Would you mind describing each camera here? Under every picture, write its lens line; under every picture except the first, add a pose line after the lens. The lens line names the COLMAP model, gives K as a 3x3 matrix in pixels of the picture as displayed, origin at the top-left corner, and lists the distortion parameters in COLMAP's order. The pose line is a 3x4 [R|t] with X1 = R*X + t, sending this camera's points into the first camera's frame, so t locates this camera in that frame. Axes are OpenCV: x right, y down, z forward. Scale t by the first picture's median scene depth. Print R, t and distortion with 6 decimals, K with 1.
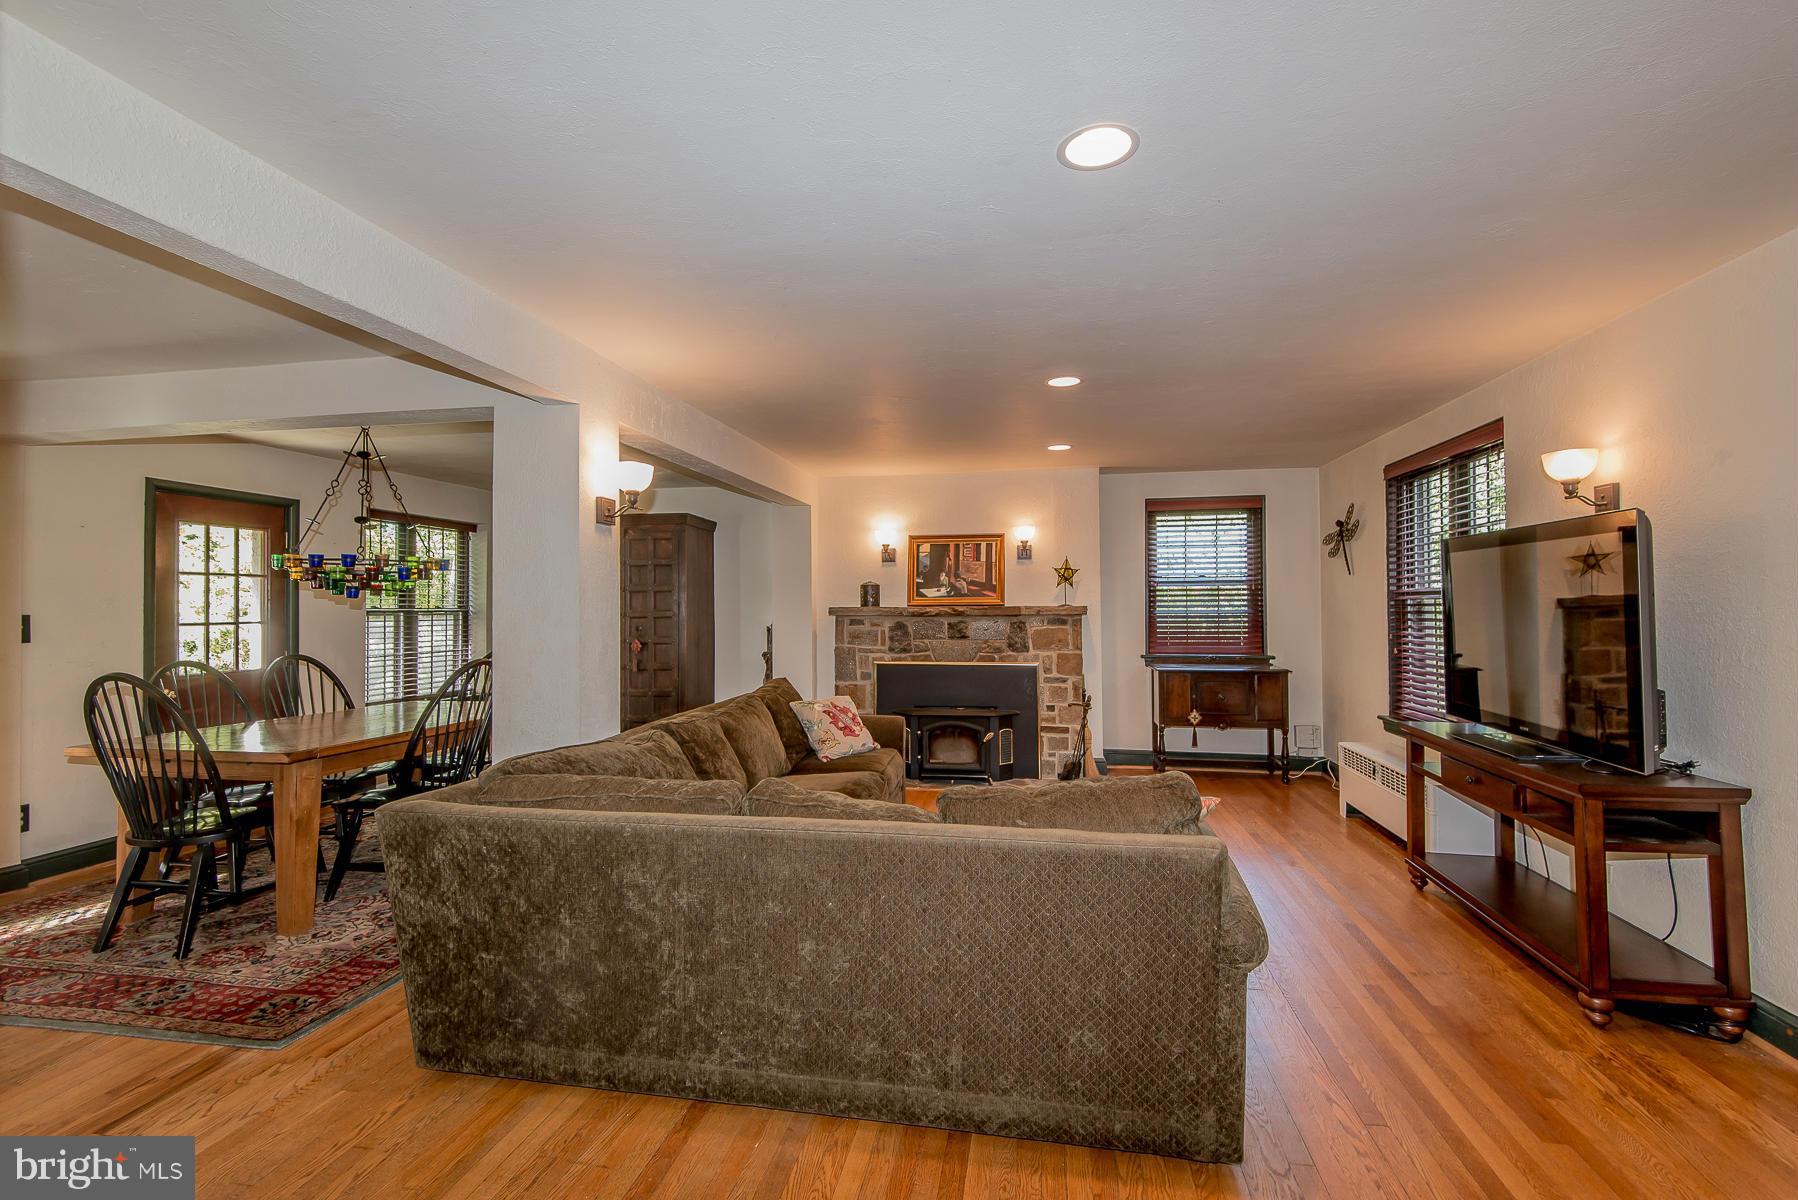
lens RADIAL K [[816.8, 0, 905.7], [0, 816.8, 593.3], [0, 0, 1]] dist [0.022333, -0.009871]
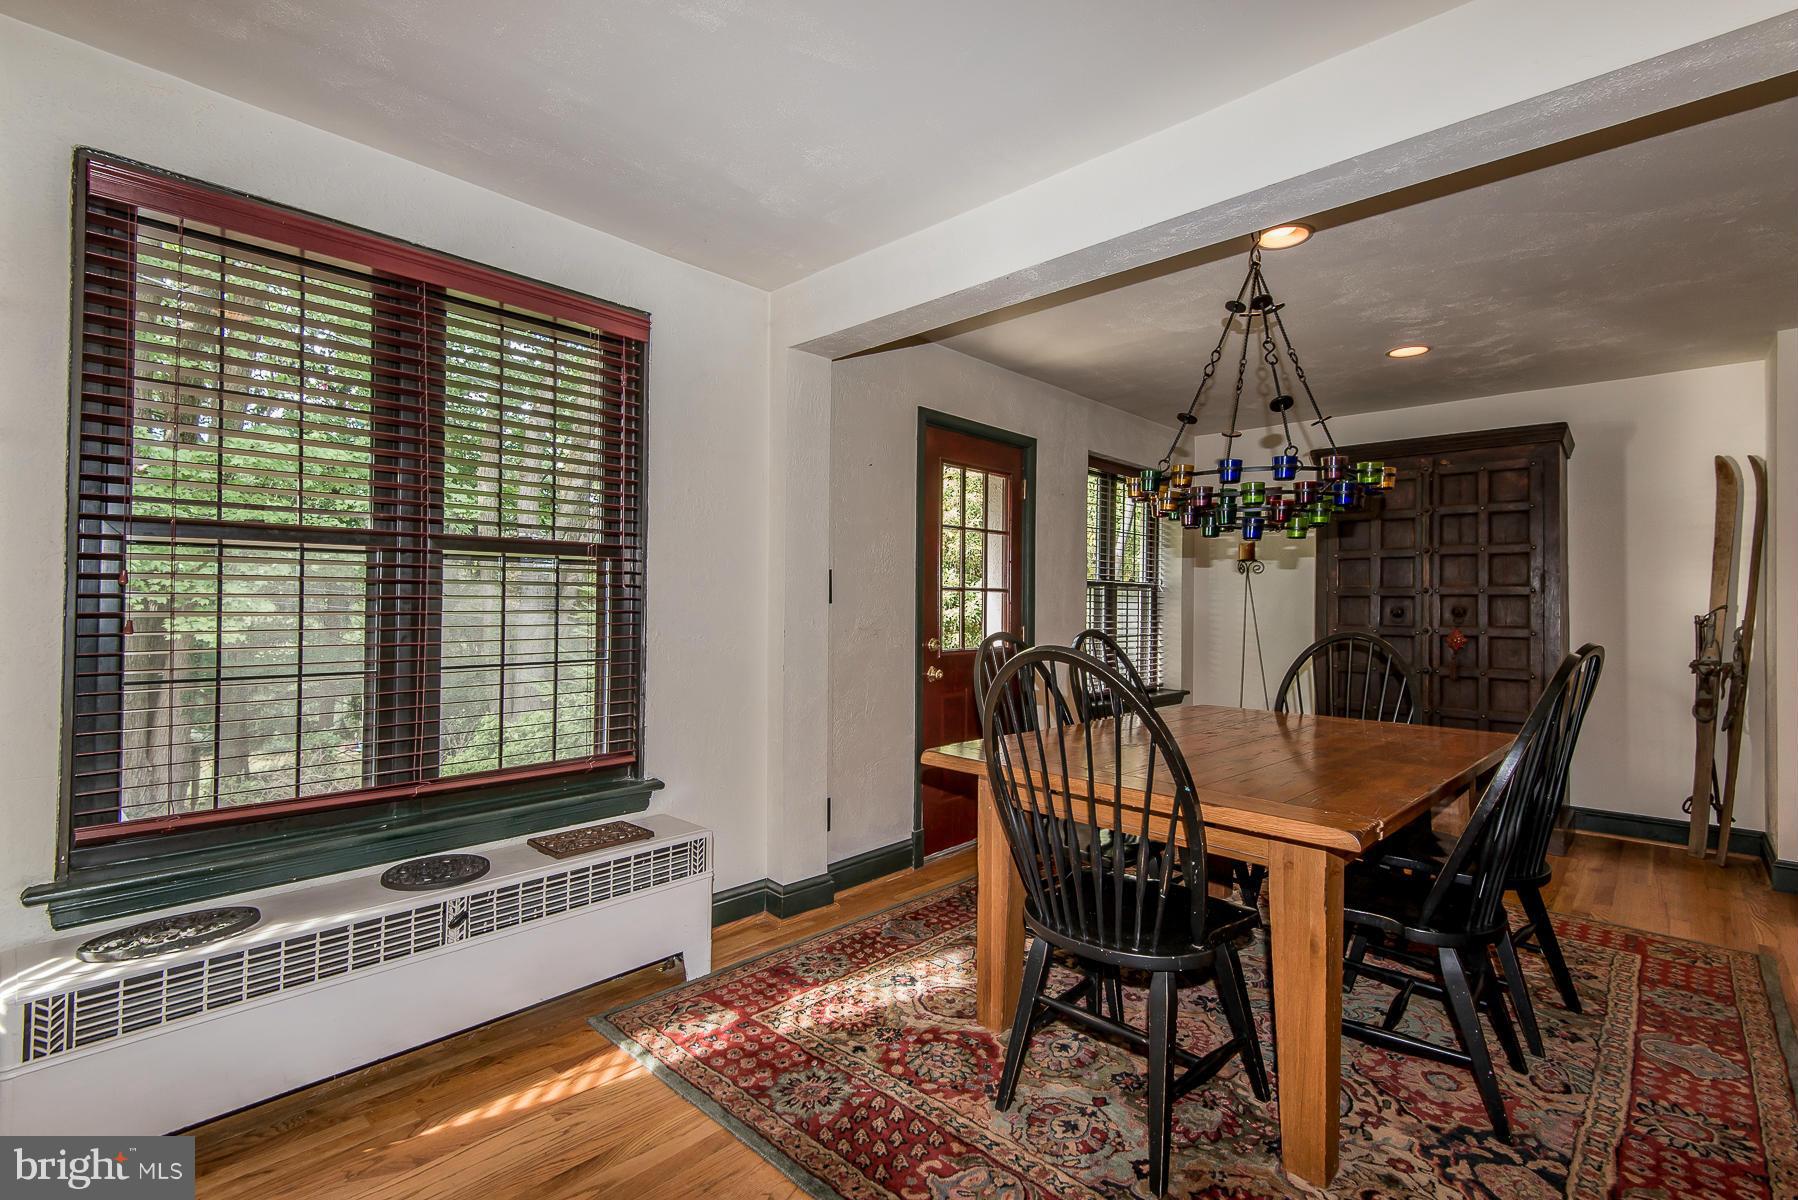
lens RADIAL K [[822.2, 0, 892.9], [0, 822.2, 592.7], [0, 0, 1]] dist [0.009251, -0.001119]
pose [[0.830122, 0.010153, -0.557489, -0.354586], [-0.006484, 0.999942, 0.008556, 0.026202], [0.557544, -0.003487, 0.830140, 0.227508]]
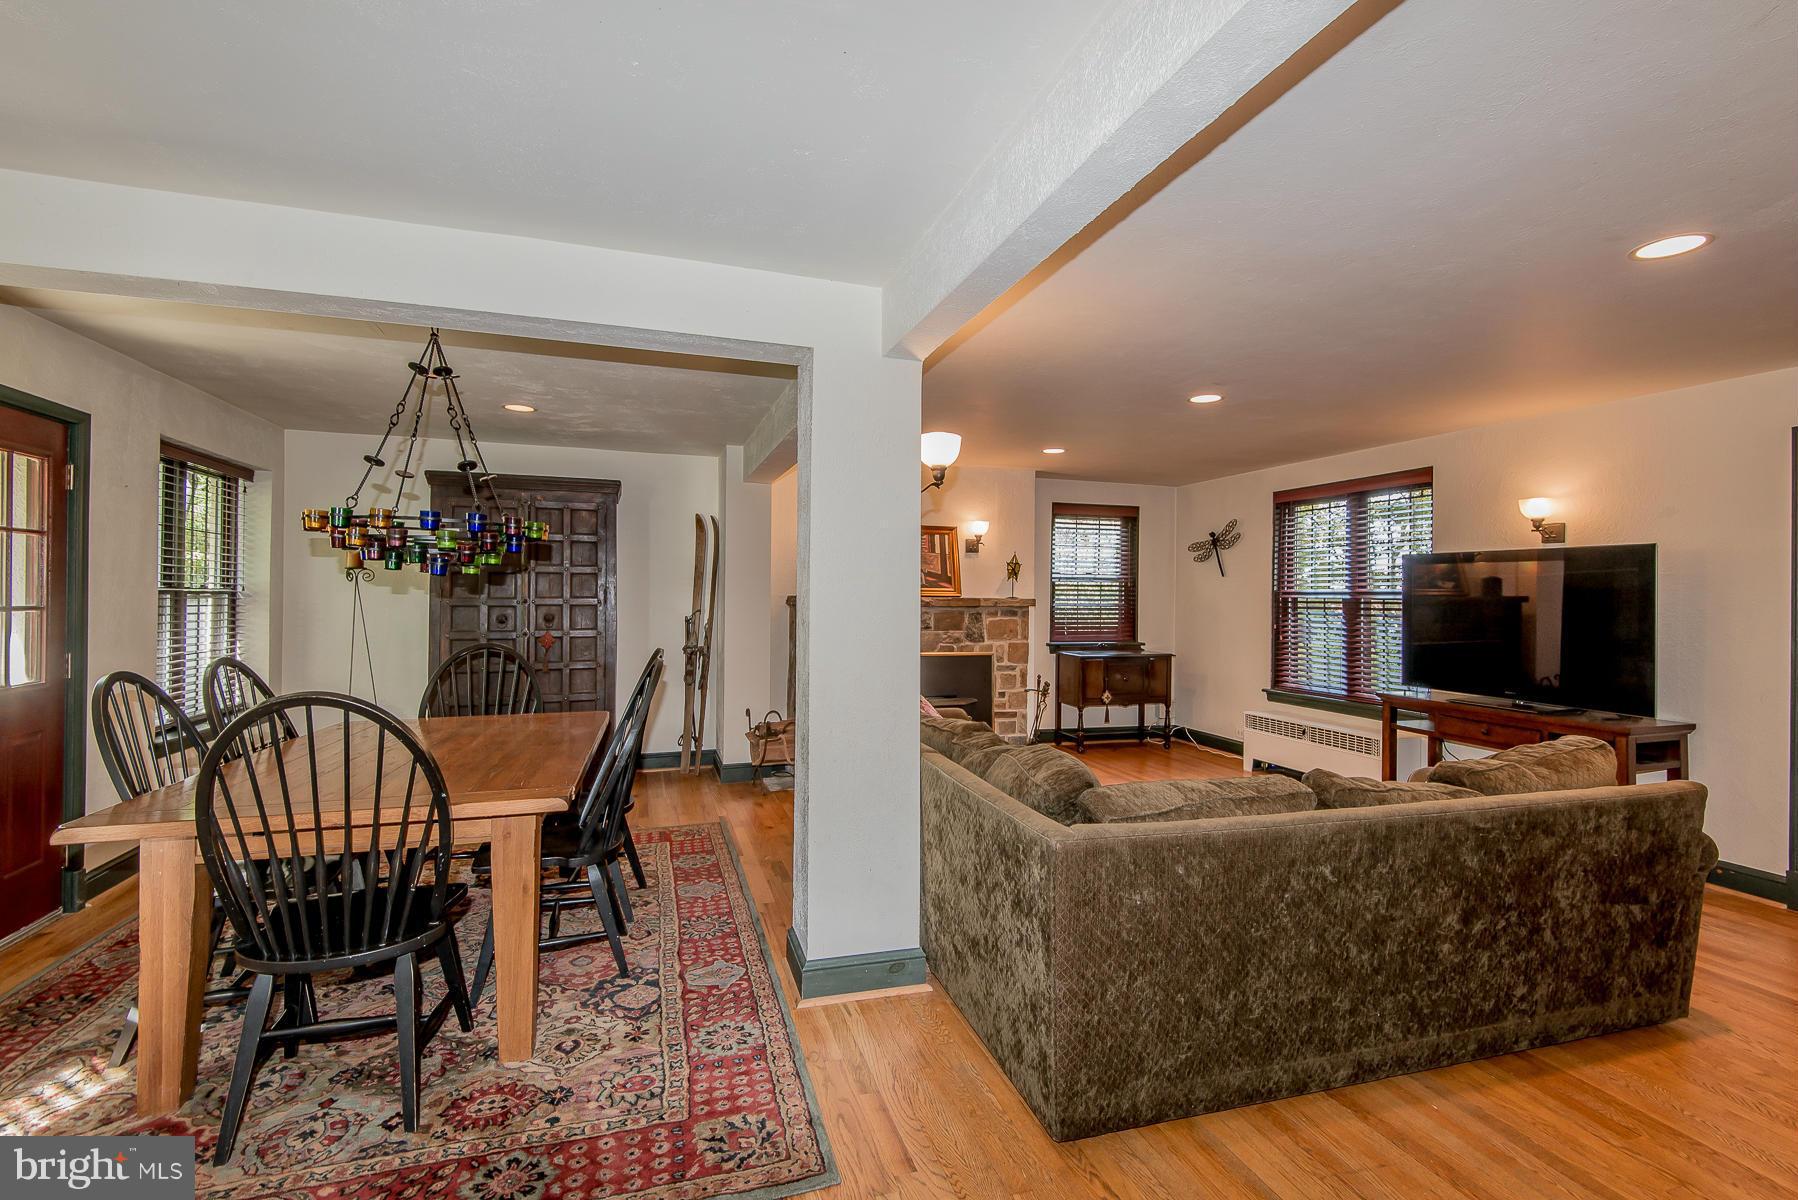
lens RADIAL K [[810.9, 0, 918.8], [0, 810.9, 594.7], [0, 0, 1]] dist [0.031194, -0.017972]
pose [[0.881367, 0.016343, 0.472149, -0.408951], [-0.023750, 0.999671, 0.009732, 0.003176], [-0.471834, -0.019791, 0.881465, 0.123385]]
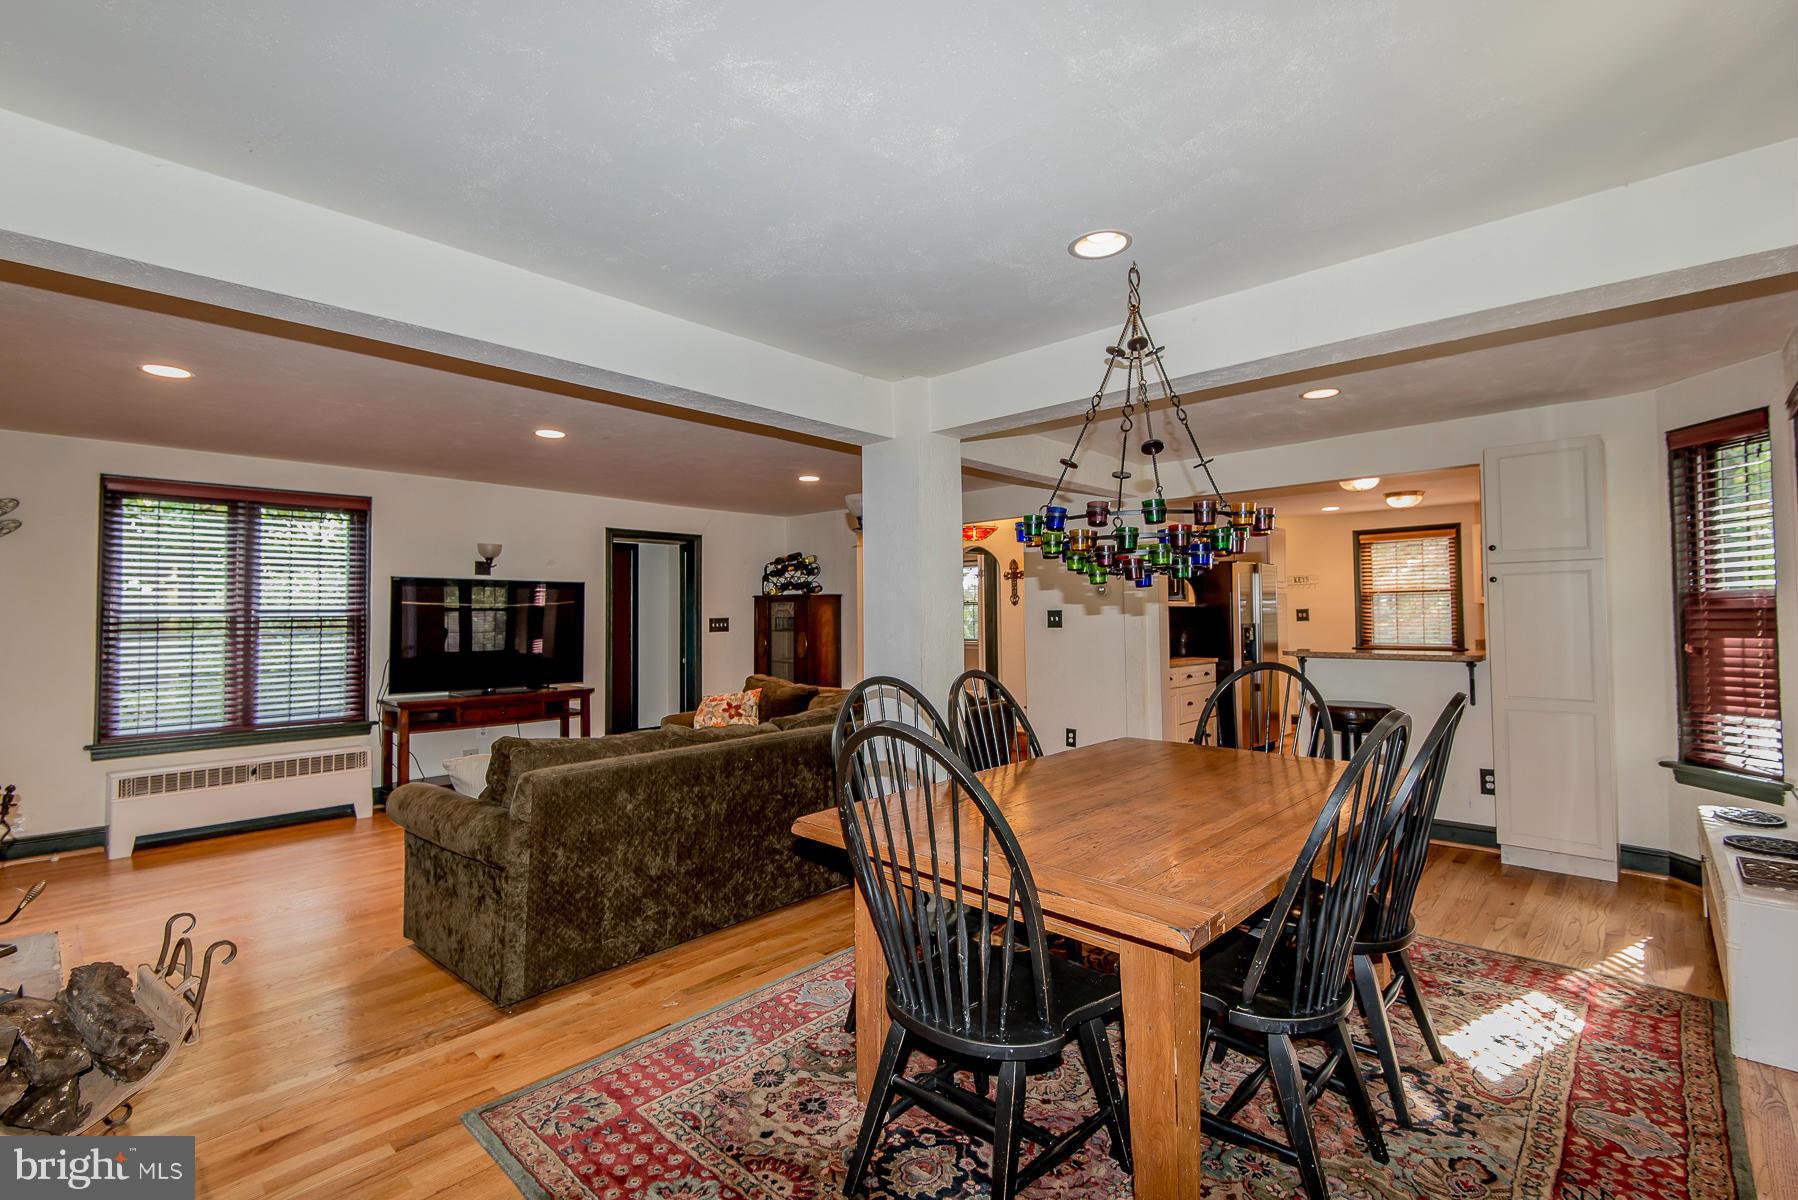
lens RADIAL K [[822.2, 0, 892.9], [0, 822.2, 592.7], [0, 0, 1]] dist [0.009251, -0.001119]
pose [[-0.828761, 0.033745, 0.558584, -0.554536], [0.006327, 0.998681, -0.050945, 0.027614], [-0.559567, -0.038687, -0.827882, 1.055675]]
